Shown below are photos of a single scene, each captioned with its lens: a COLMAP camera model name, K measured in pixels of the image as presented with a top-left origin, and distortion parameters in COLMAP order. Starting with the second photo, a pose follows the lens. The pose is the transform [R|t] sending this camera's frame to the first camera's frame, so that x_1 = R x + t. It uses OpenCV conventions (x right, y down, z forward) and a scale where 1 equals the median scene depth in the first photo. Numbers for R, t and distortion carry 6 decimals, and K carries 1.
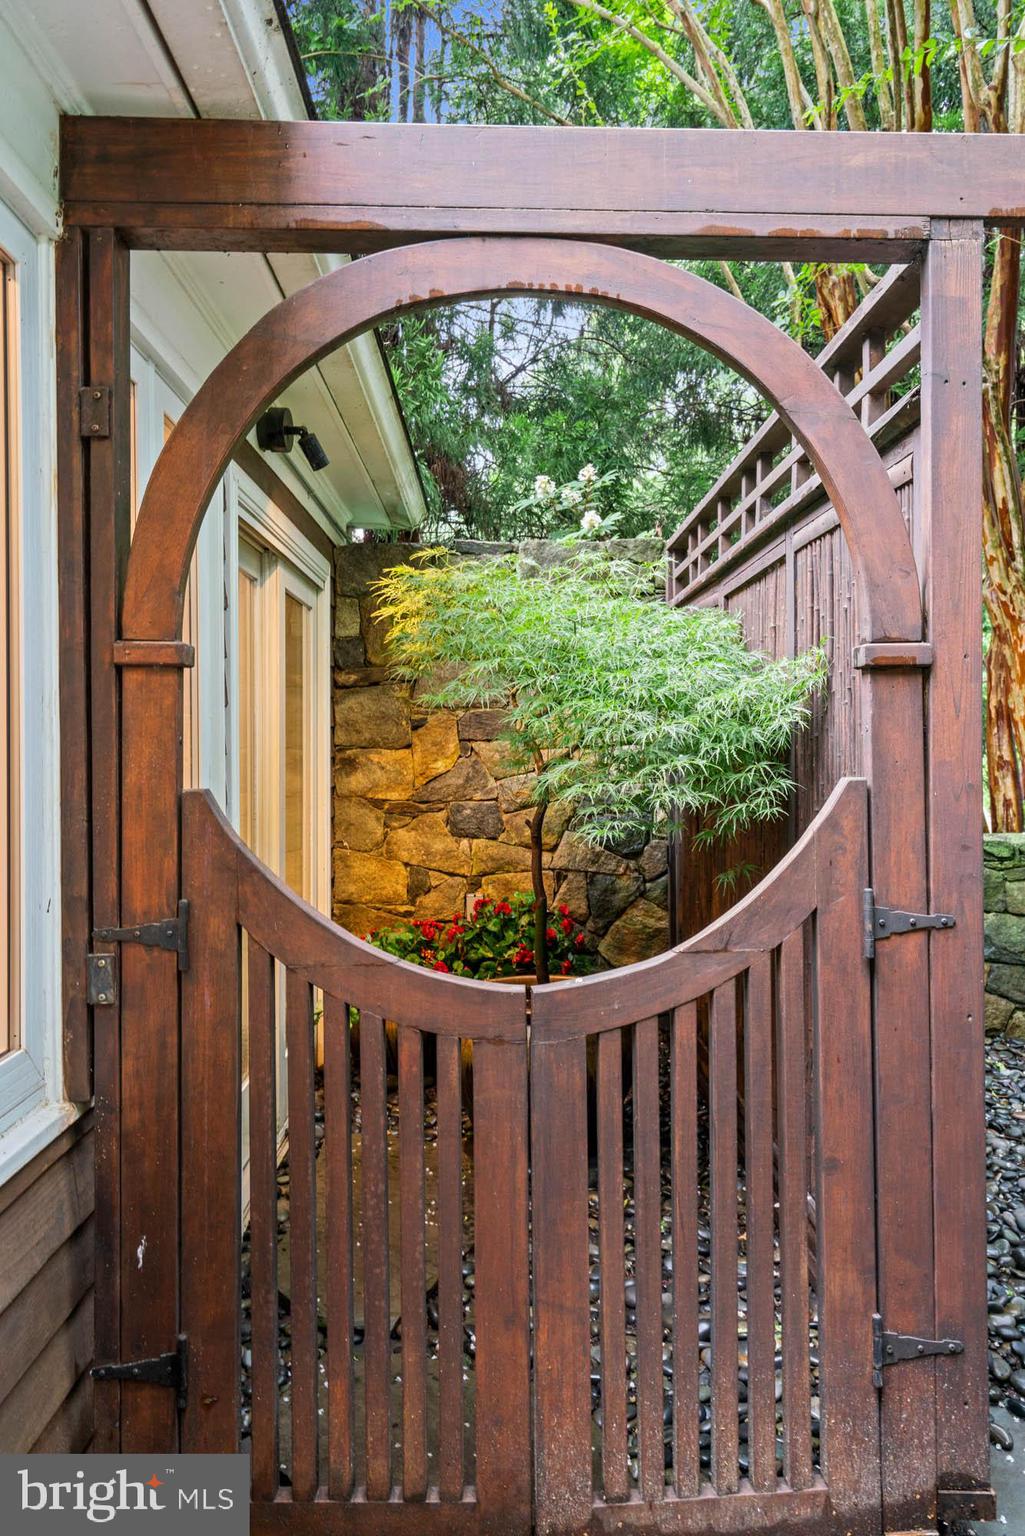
lens RADIAL K [[1105.2, 0, 518.2], [0, 1105.2, 757.5], [0, 0, 1]] dist [0.004372, 0.009116]
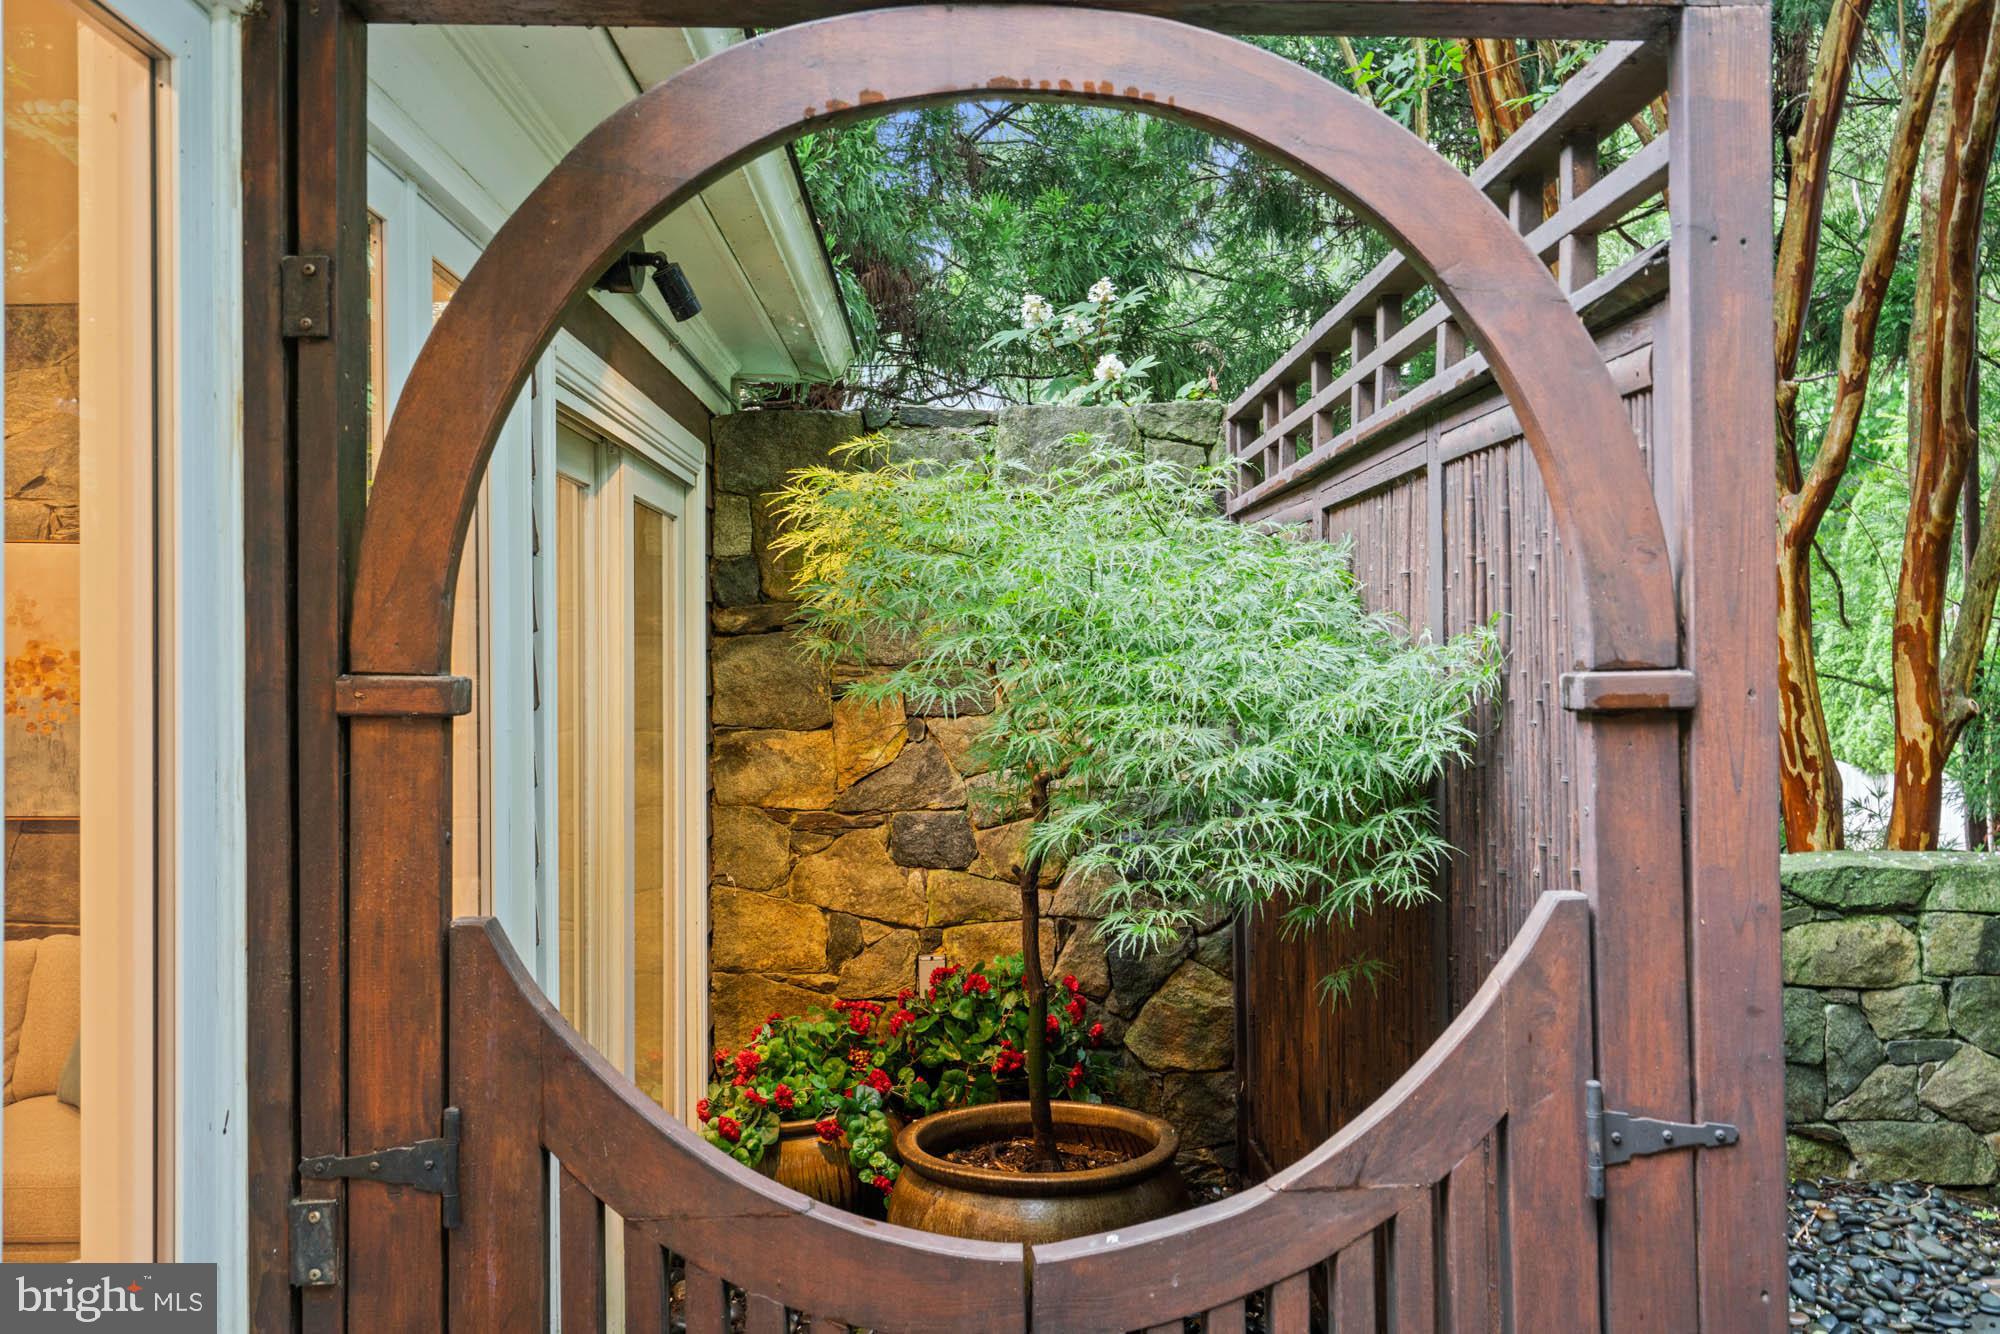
lens RADIAL K [[1652.0, 0, 995.0], [0, 1652.0, 655.1], [0, 0, 1]] dist [0.011118, -0.010244]
pose [[0.999991, -0.003845, 0.001615, -0.006331], [0.003865, 0.999919, -0.012143, -0.074152], [-0.001568, 0.012149, 0.999925, 0.071062]]
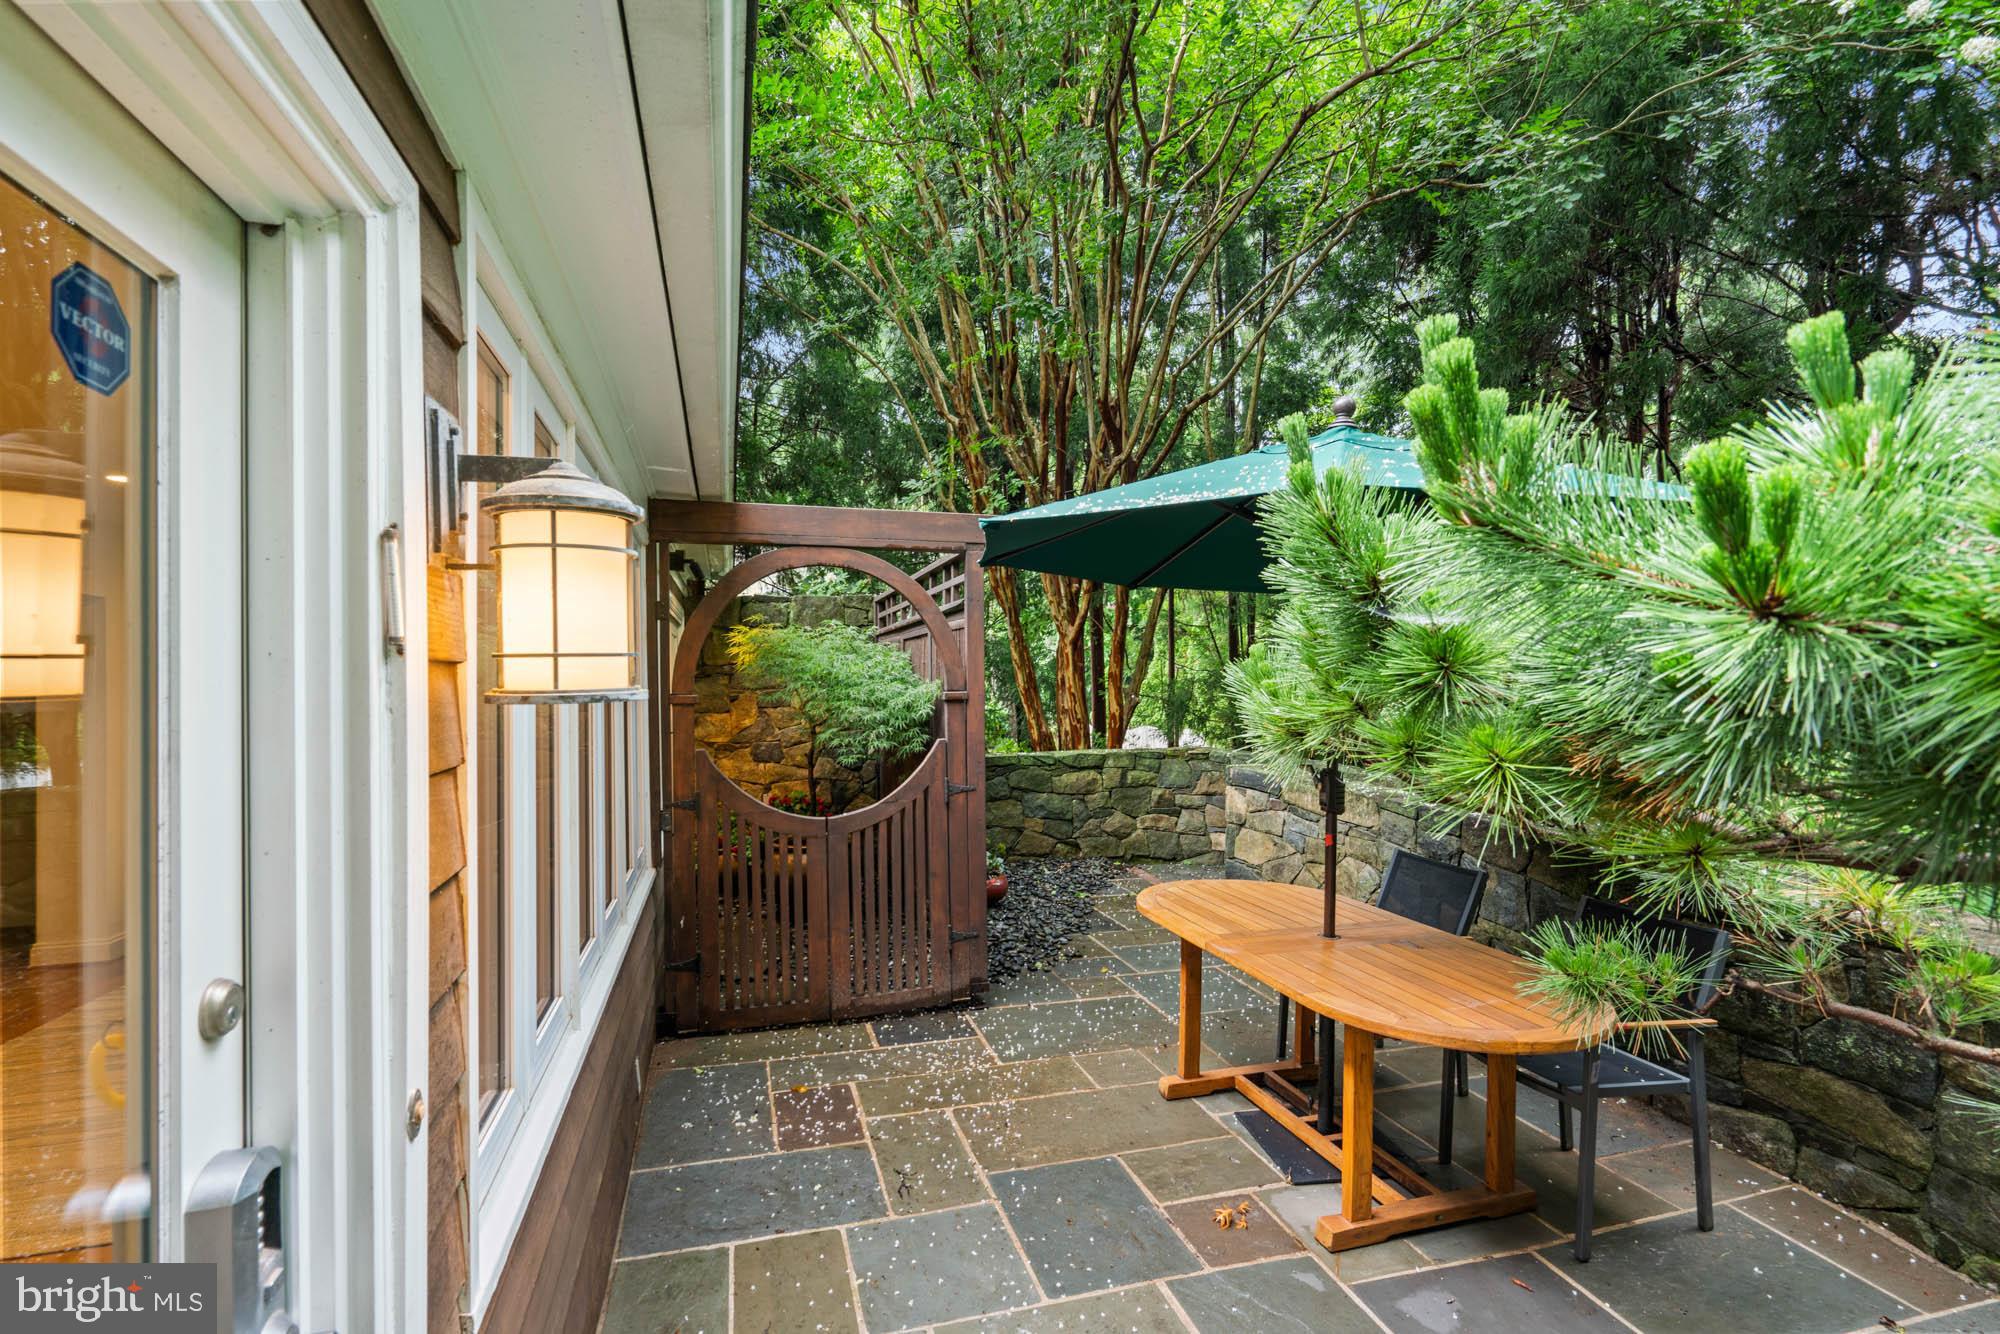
lens RADIAL K [[910.7, 0, 989.3], [0, 910.7, 677.3], [0, 0, 1]] dist [-0.010188, 0.004779]
pose [[0.966814, -0.006672, 0.255394, -0.126367], [0.010008, 0.999881, -0.011764, -0.081215], [-0.255285, 0.013930, 0.966765, -0.943022]]
